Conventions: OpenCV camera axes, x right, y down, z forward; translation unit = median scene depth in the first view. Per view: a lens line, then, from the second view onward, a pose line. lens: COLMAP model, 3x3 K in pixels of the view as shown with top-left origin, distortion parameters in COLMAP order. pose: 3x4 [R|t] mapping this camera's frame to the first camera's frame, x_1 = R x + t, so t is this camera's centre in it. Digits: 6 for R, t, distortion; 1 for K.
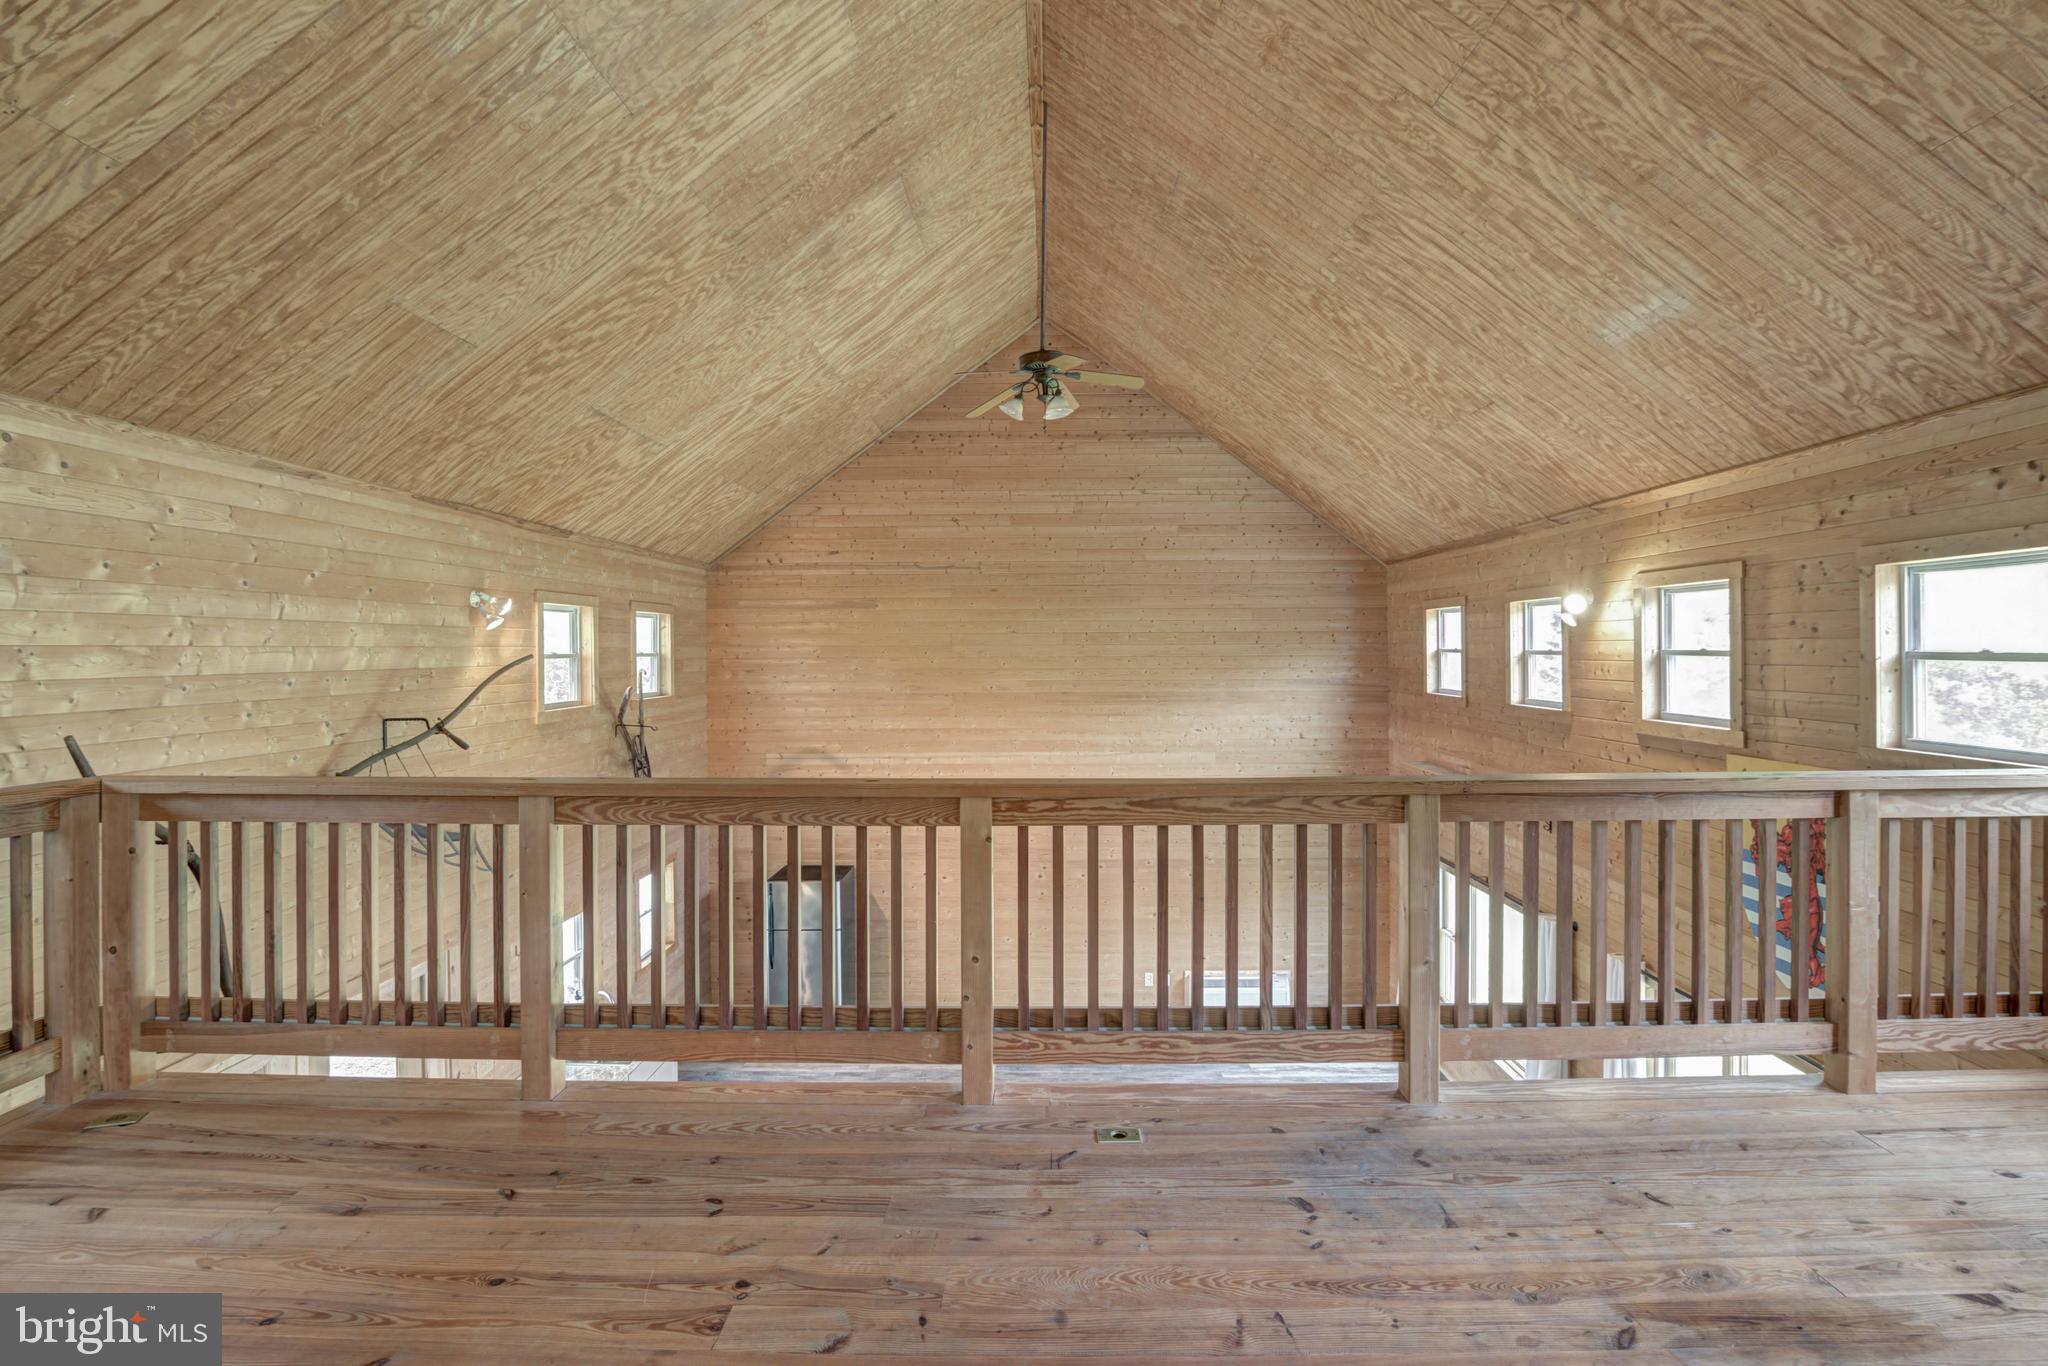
lens RADIAL K [[941.5, 0, 1042.8], [0, 941.5, 656.0], [0, 0, 1]] dist [-0.078726, 0.032706]
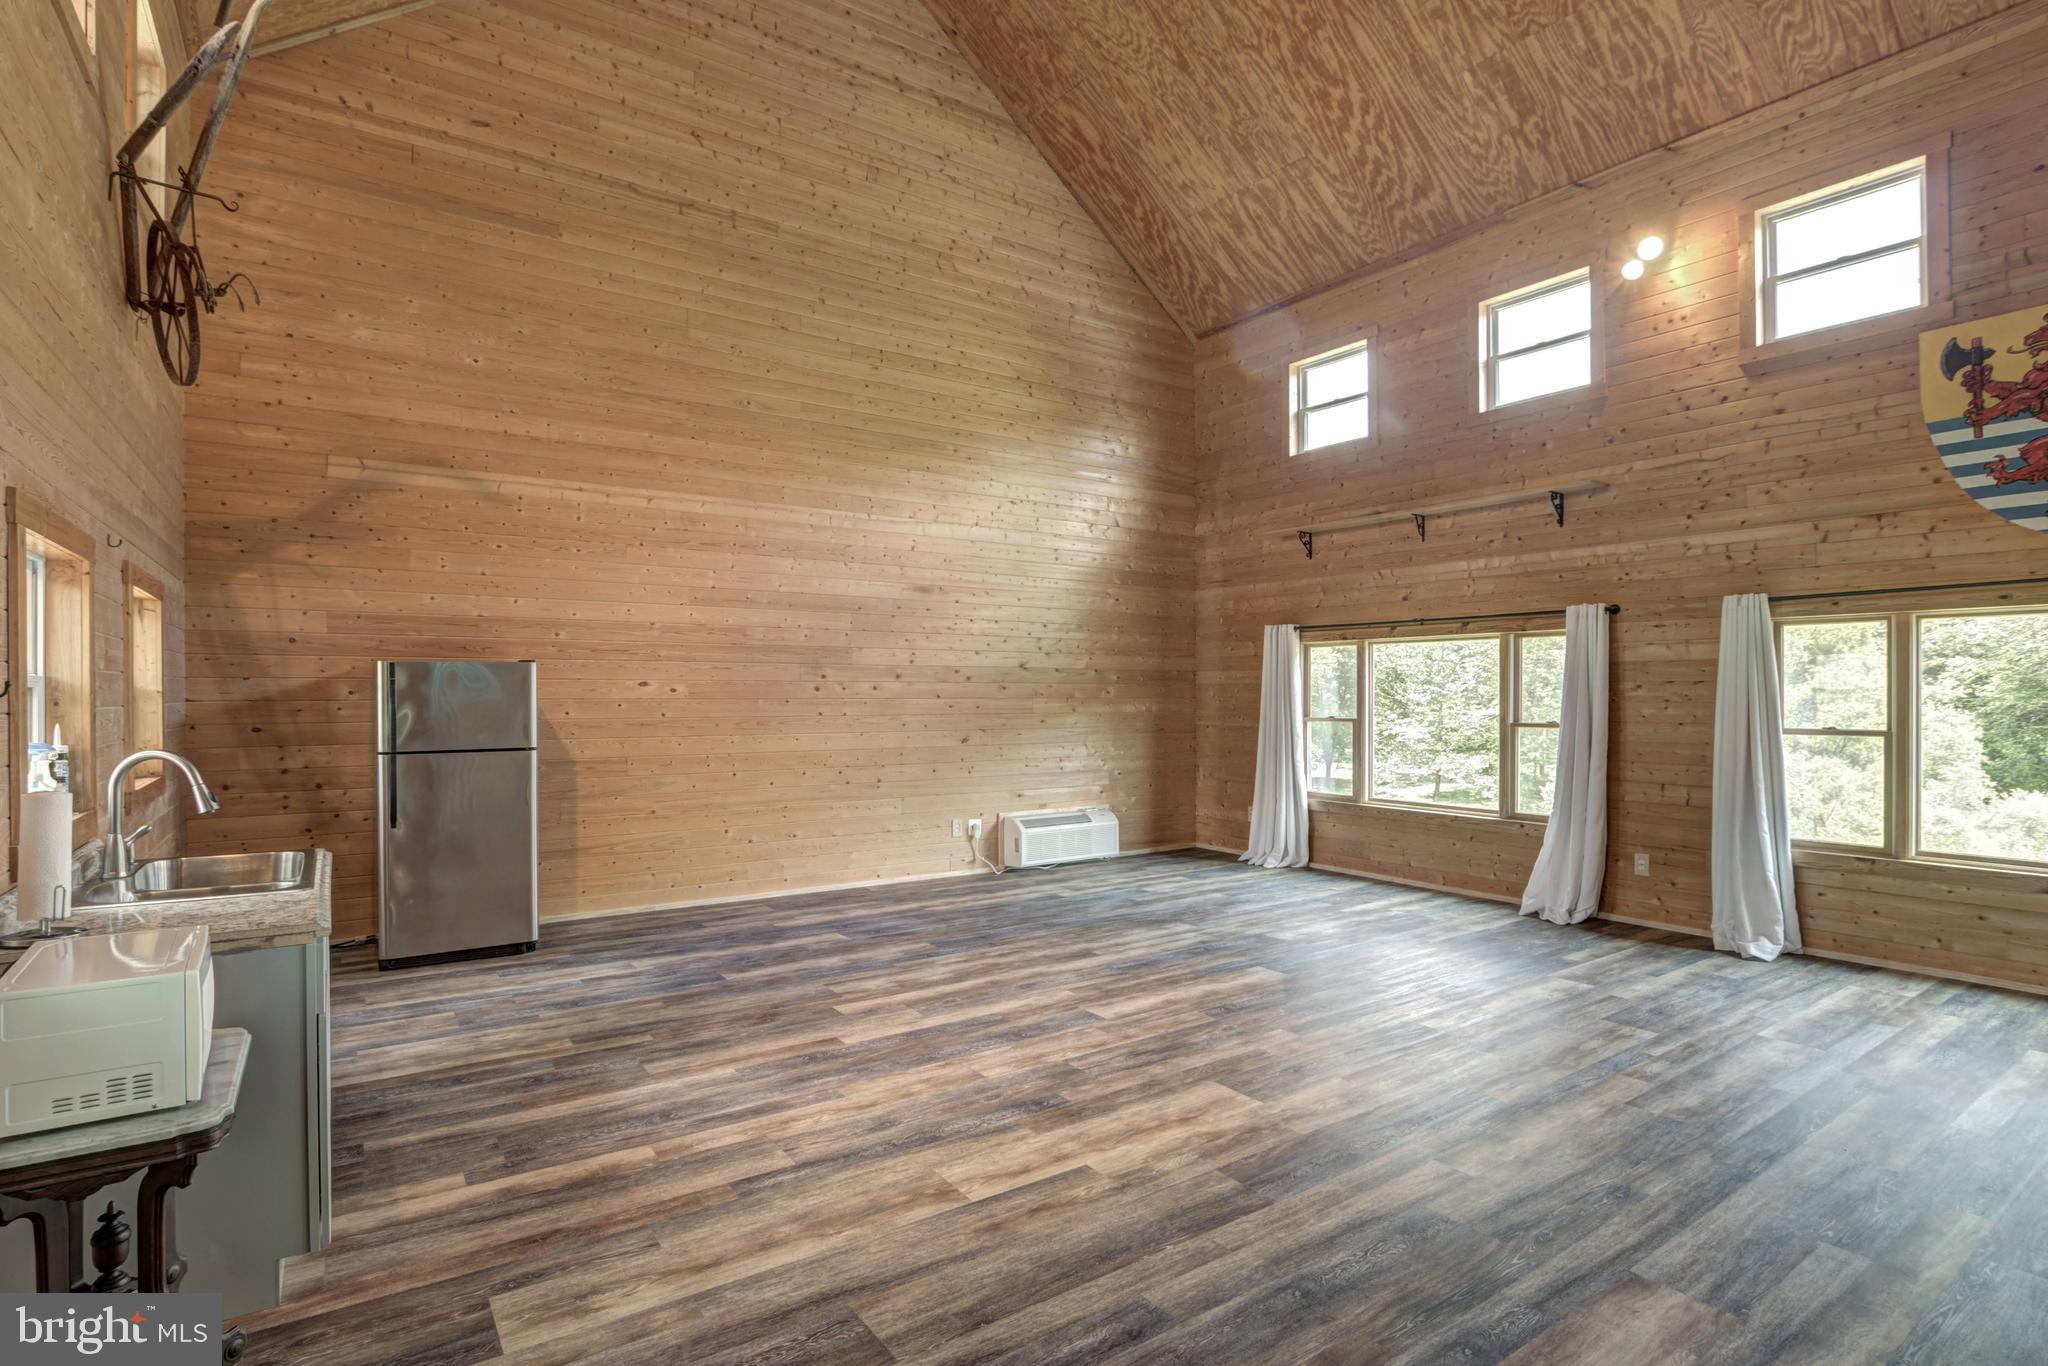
lens RADIAL K [[980.2, 0, 1043.9], [0, 980.2, 692.1], [0, 0, 1]] dist [-0.027728, 0.000341]
pose [[0.816702, 0.006859, 0.577018, -0.378525], [-0.014133, 0.999867, 0.008118, 0.308957], [-0.576886, -0.014785, 0.816691, 0.431579]]
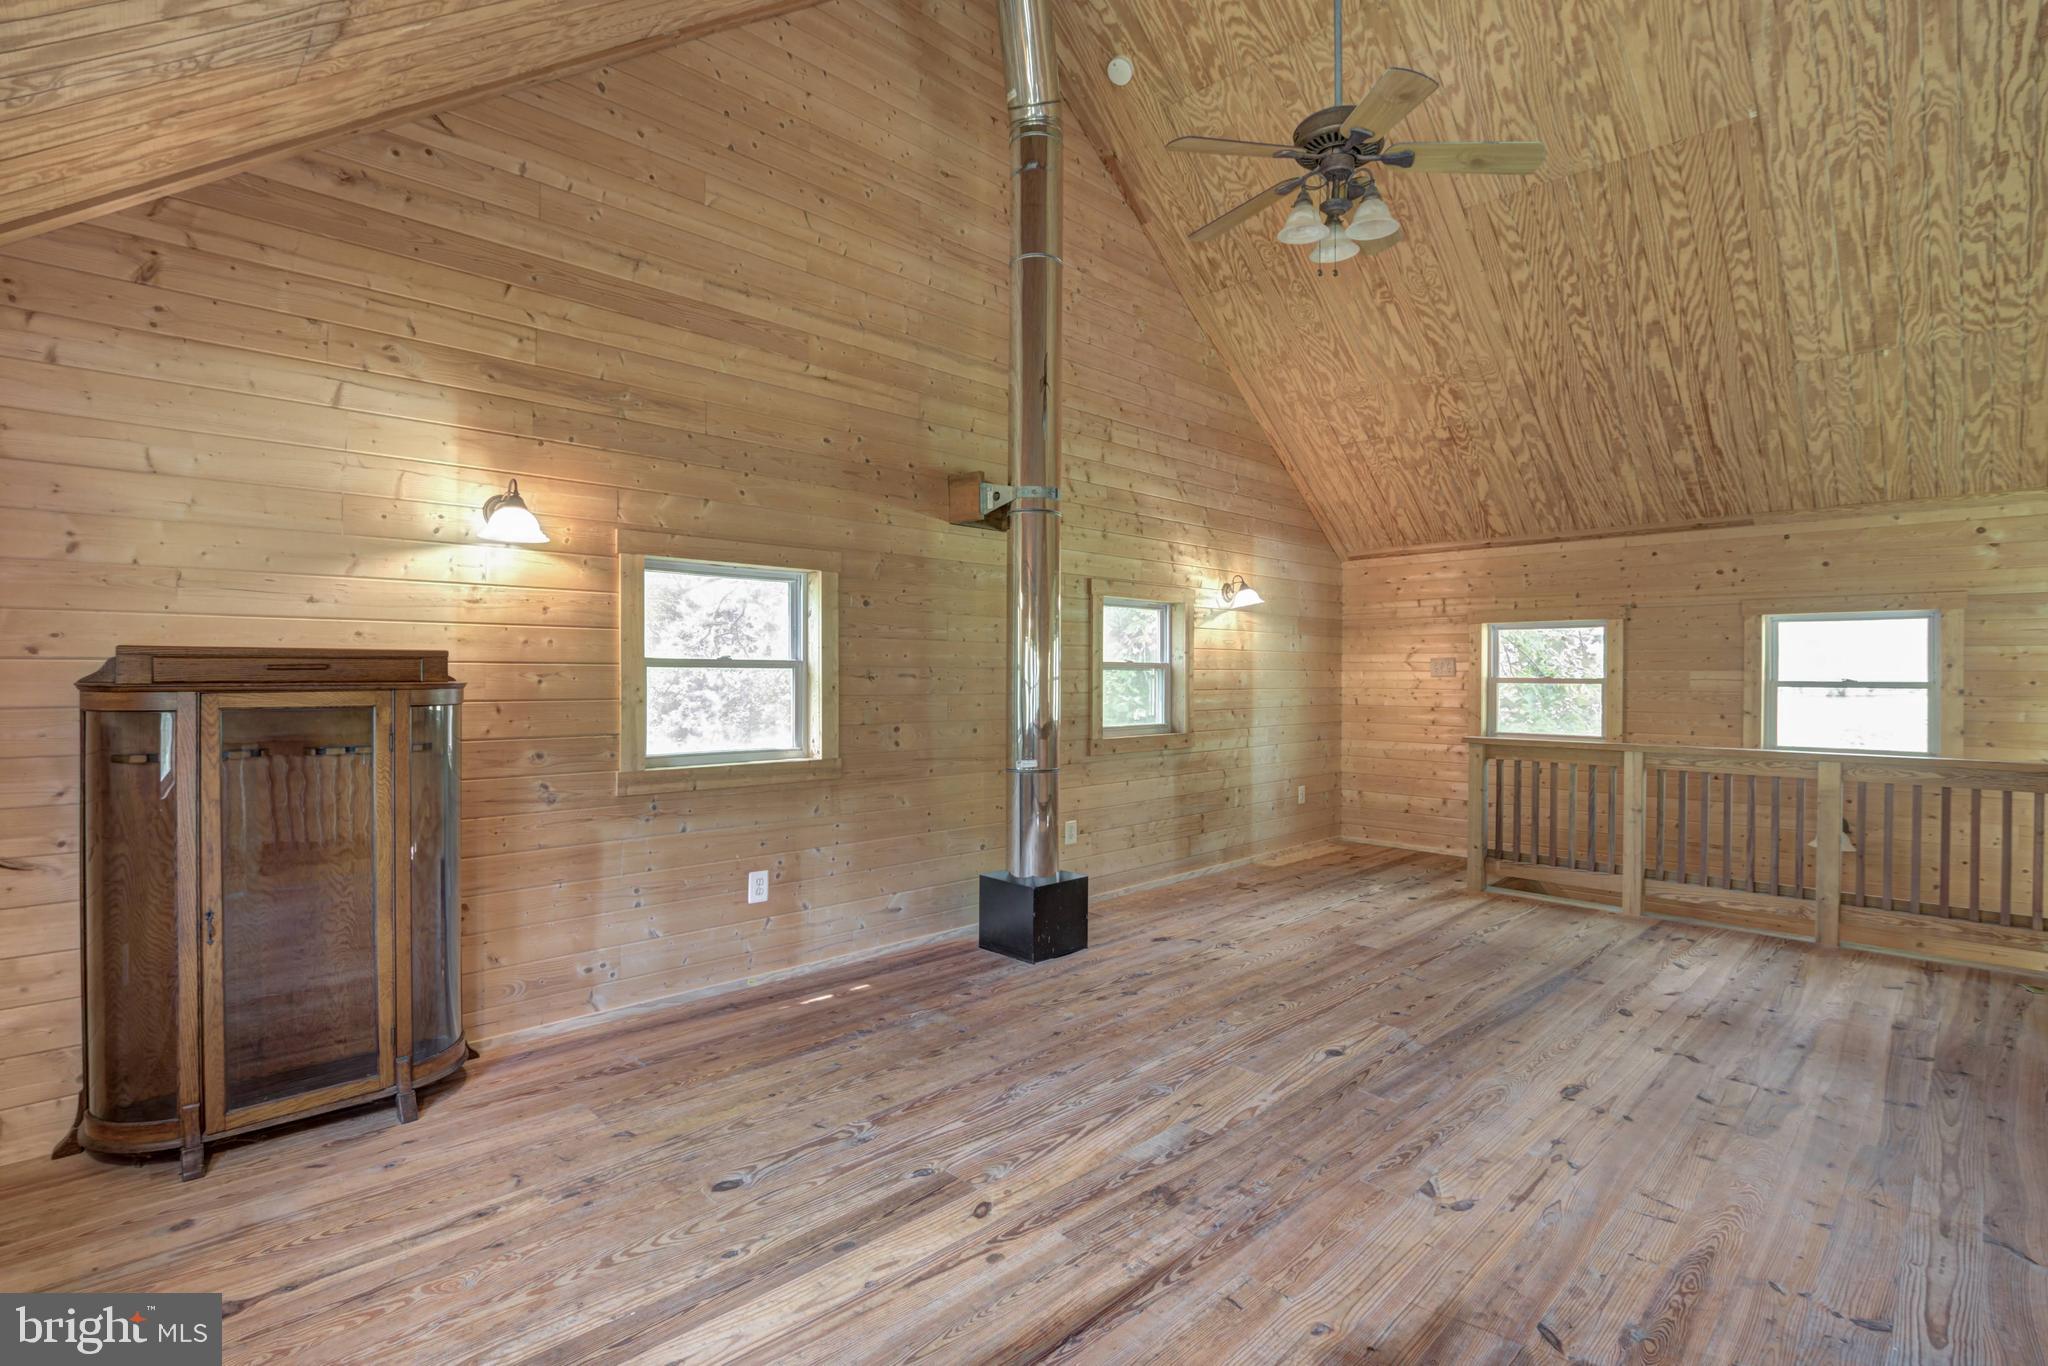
lens RADIAL K [[980.2, 0, 1043.9], [0, 980.2, 692.1], [0, 0, 1]] dist [-0.027728, 0.000341]
pose [[-0.689681, 0.016425, -0.723927, 0.390127], [-0.005642, 0.999590, 0.028055, -0.002282], [0.724091, 0.023434, -0.689306, 0.281218]]
